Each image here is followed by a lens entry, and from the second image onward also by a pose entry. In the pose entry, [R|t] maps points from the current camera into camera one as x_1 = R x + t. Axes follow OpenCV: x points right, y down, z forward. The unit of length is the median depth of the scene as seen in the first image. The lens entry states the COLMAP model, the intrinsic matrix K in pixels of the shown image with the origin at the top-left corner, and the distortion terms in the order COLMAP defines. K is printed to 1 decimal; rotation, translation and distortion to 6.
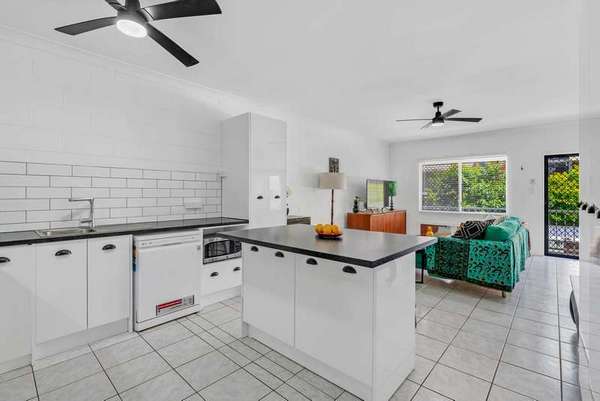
lens RADIAL K [[276.0, 0, 300.1], [0, 276.0, 195.7], [0, 0, 1]] dist [-0.004864, 0.000755]
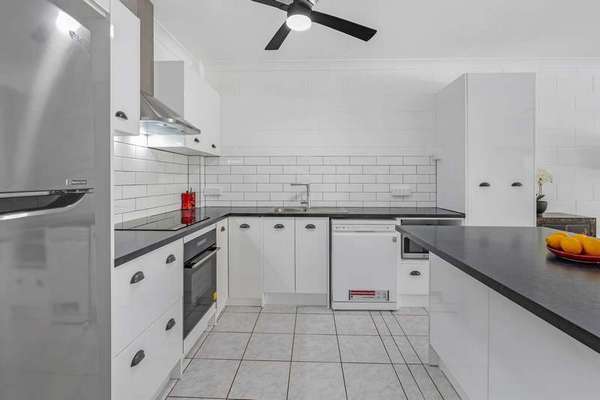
lens RADIAL K [[280.3, 0, 304.3], [0, 280.3, 182.2], [0, 0, 1]] dist [0.006638, 0.000871]
pose [[0.657240, 0.006444, -0.753654, 0.140596], [-0.006085, 0.999976, 0.003244, 0.000702], [0.753657, 0.002453, 0.657264, 0.194284]]
